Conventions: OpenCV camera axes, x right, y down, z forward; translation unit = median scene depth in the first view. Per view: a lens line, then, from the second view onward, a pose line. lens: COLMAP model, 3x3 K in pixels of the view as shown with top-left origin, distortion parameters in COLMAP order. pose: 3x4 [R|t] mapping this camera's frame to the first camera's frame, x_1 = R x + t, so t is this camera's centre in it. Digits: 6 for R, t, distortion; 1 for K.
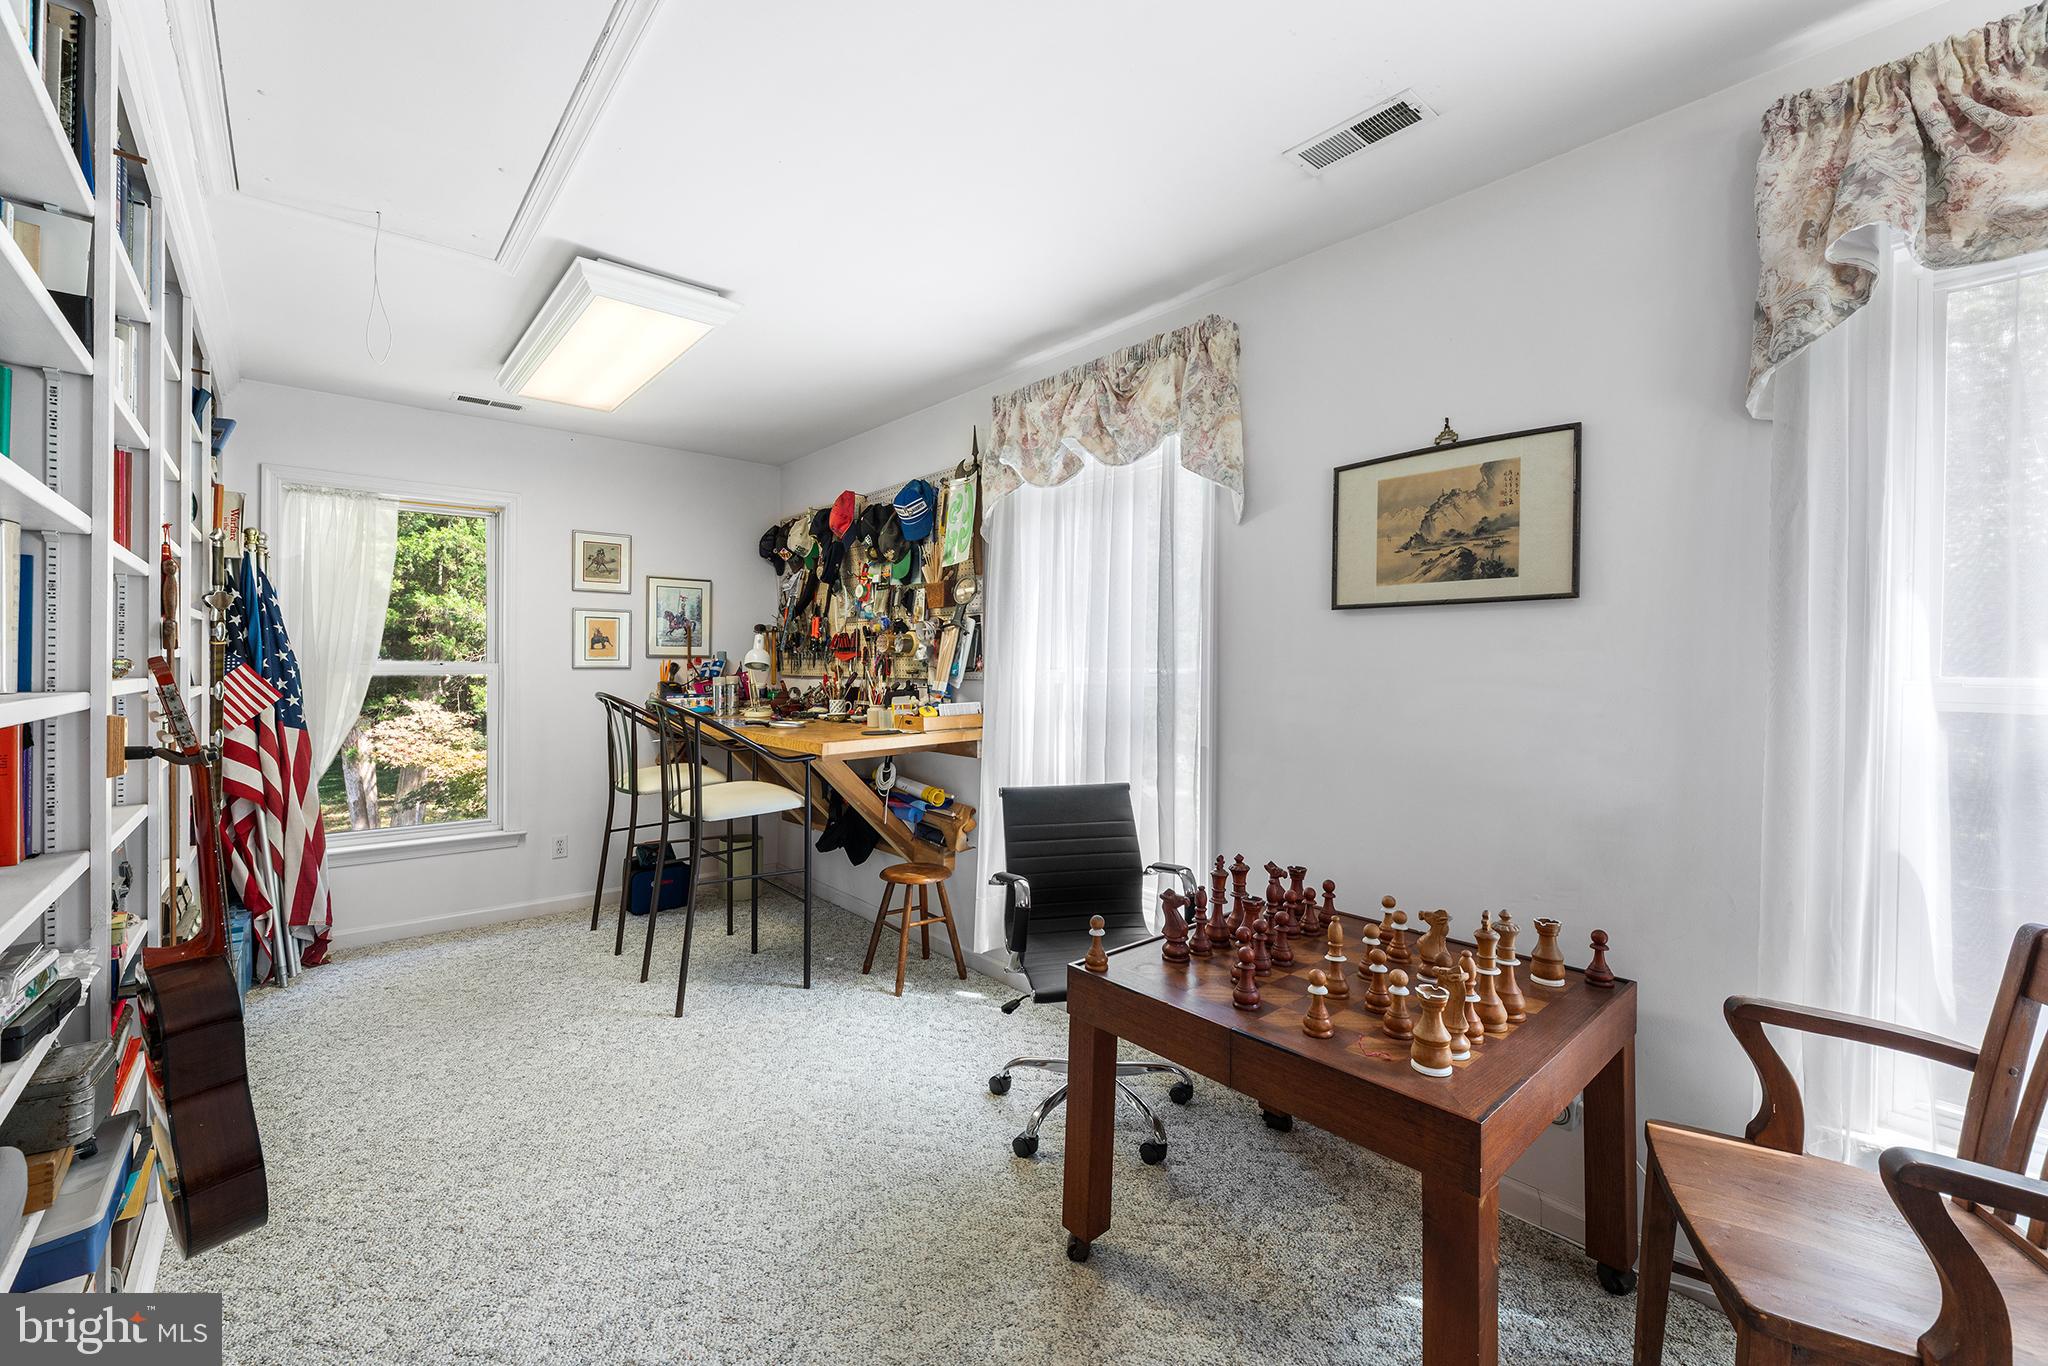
lens RADIAL K [[829.3, 0, 1024.3], [0, 829.3, 672.4], [0, 0, 1]] dist [0.003802, -0.001318]
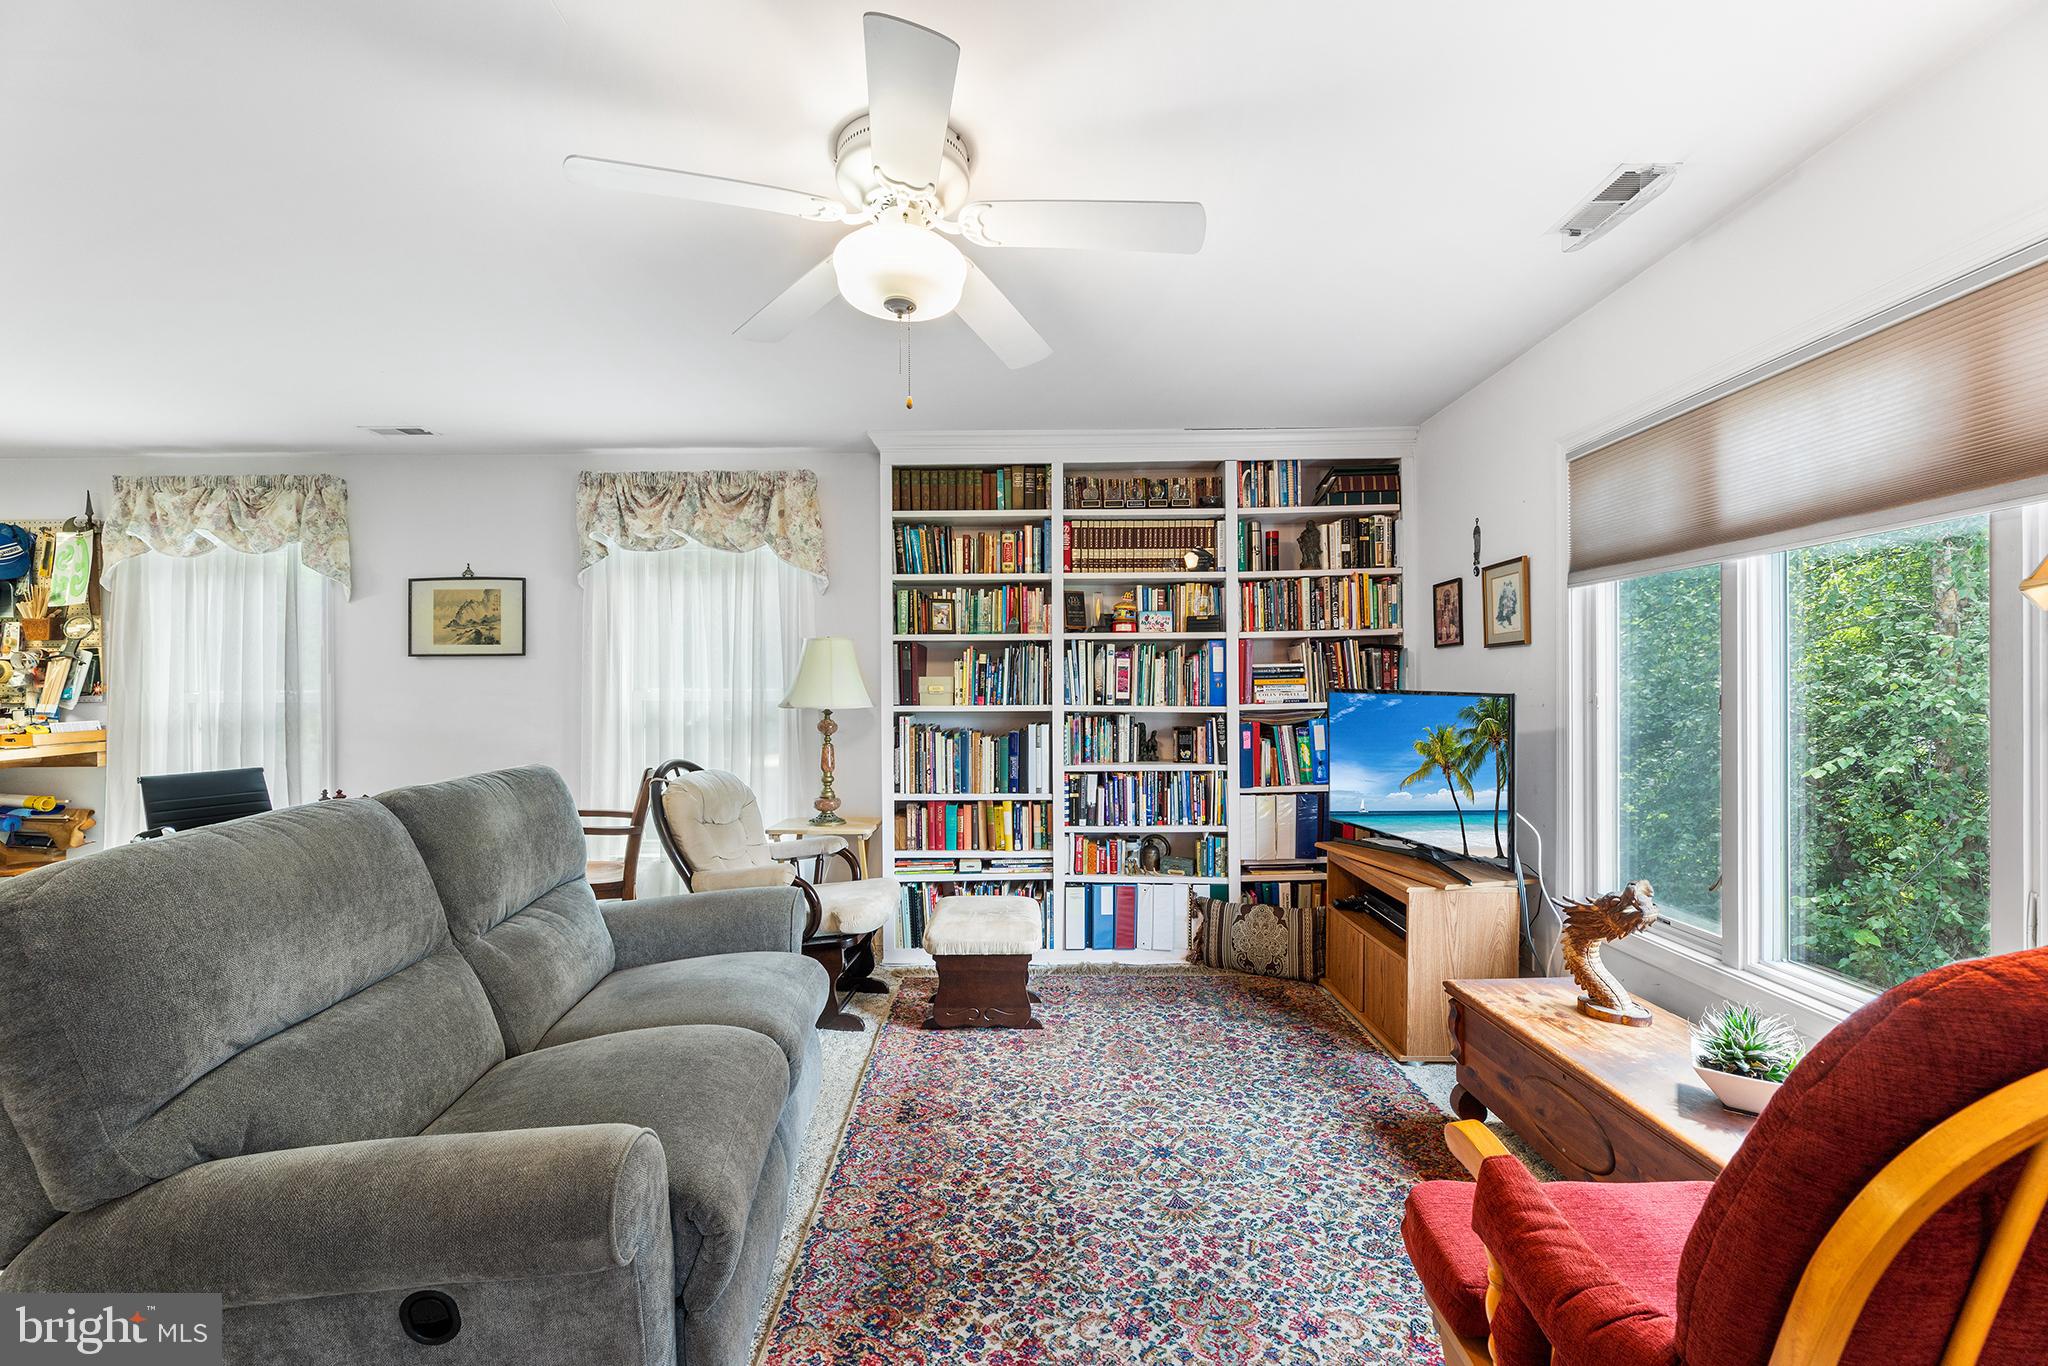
lens RADIAL K [[829.3, 0, 1020.2], [0, 829.3, 682.7], [0, 0, 1]] dist [0.003802, -0.001318]
pose [[0.662892, -0.011484, 0.748627, -0.081537], [0.016705, 0.999860, 0.000546, 0.002908], [-0.748529, 0.012144, 0.662991, -0.938659]]
